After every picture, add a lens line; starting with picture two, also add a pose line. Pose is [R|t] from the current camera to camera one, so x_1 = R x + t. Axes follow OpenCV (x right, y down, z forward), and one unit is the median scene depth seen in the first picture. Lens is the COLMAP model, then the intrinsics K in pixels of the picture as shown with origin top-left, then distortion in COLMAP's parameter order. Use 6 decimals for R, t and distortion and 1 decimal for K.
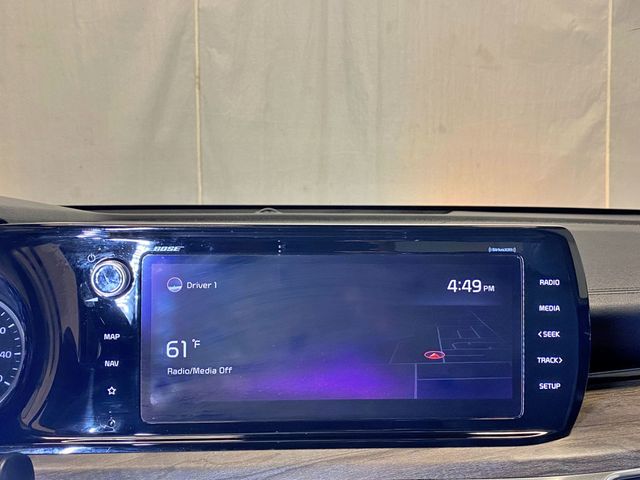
lens RADIAL K [[650.5, 0, 314.9], [0, 650.5, 242.0], [0, 0, 1]] dist [0.065480, 0.000000]
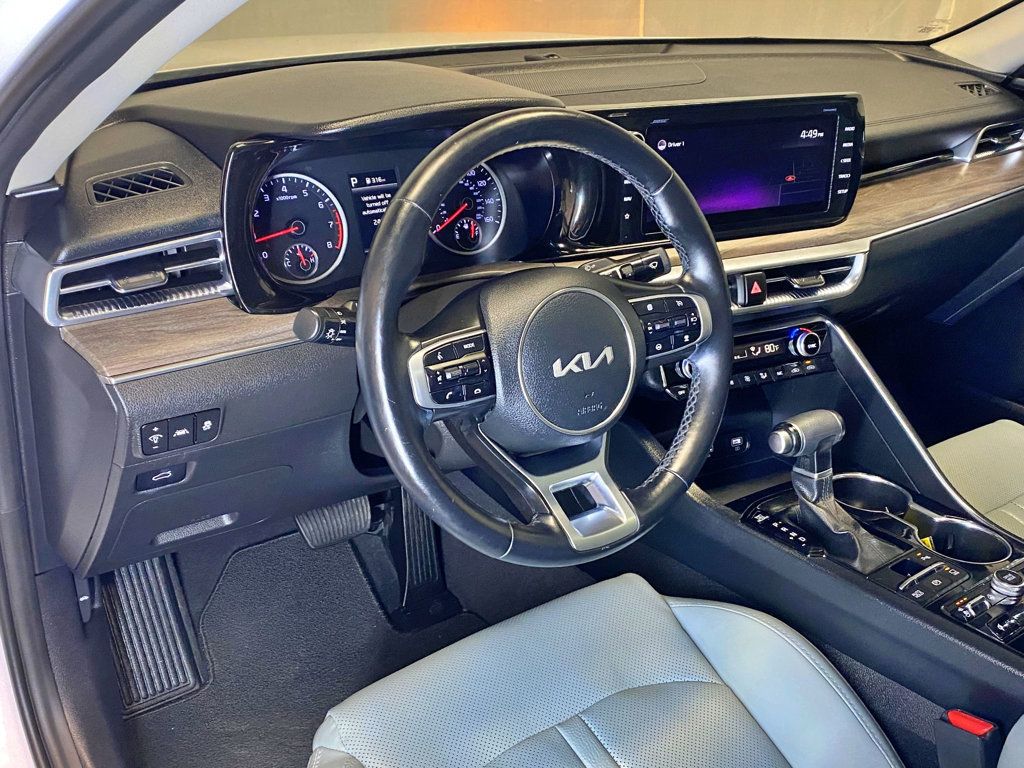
lens RADIAL K [[1040.8, 0, 513.1], [0, 1040.8, 423.4], [0, 0, 1]] dist [0.065480, 0.000000]
pose [[0.911610, -0.158090, 0.379439, -1.541915], [-0.004704, 0.919013, 0.394199, -0.297406], [-0.411028, -0.361141, 0.837038, -1.139508]]
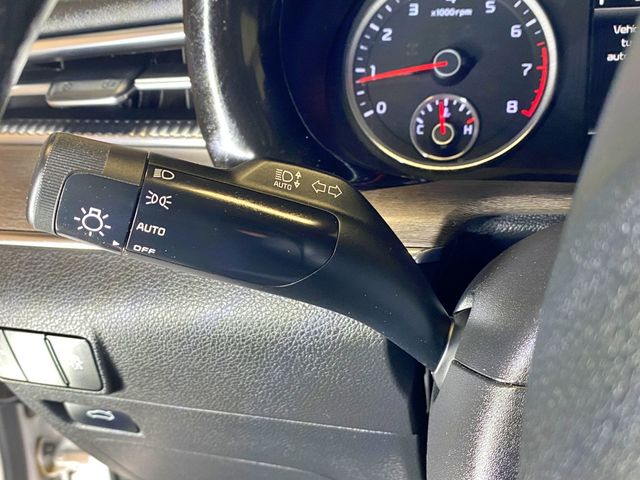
lens RADIAL K [[662.6, 0, 319.5], [0, 662.6, 238.2], [0, 0, 1]] dist [0.021781, 0.000000]
pose [[0.900554, 0.114564, -0.419377, -0.841959], [0.004950, 0.961889, 0.273395, 0.182993], [0.434716, -0.248283, 0.865666, 0.295148]]
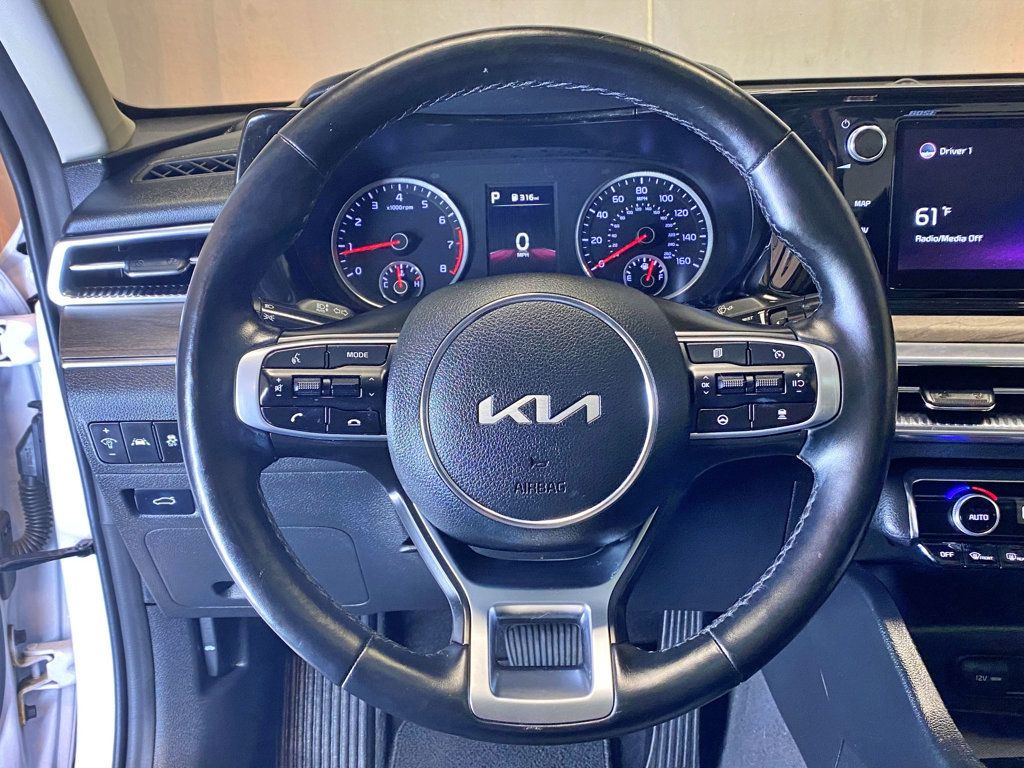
lens RADIAL K [[1040.8, 0, 519.9], [0, 1040.8, 393.7], [0, 0, 1]] dist [0.065480, 0.000000]
pose [[0.982408, 0.025944, -0.184939, -0.501692], [0.014450, 0.976774, 0.213783, 0.072683], [0.186190, -0.212694, 0.959216, -0.699901]]
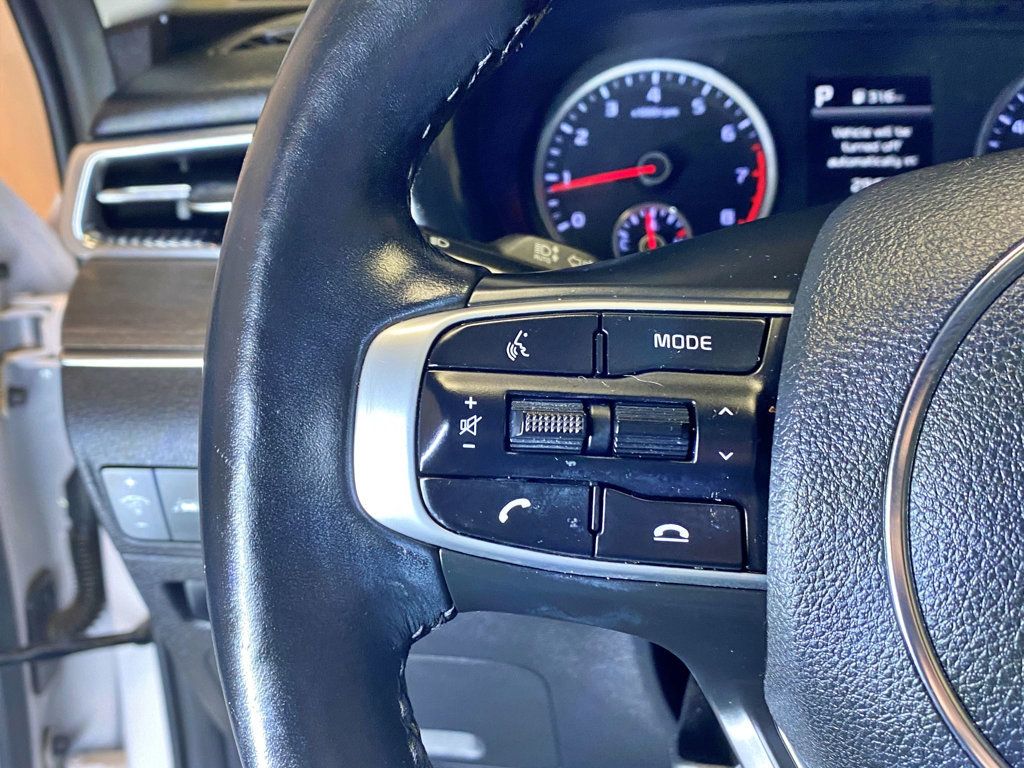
lens RADIAL K [[1060.2, 0, 510.0], [0, 1060.2, 392.8], [0, 0, 1]] dist [0.021781, 0.000000]
pose [[0.946688, 0.060459, -0.316429, -0.838562], [-0.000909, 0.982729, 0.185048, 0.222972], [0.322152, -0.174895, 0.930392, -0.005469]]
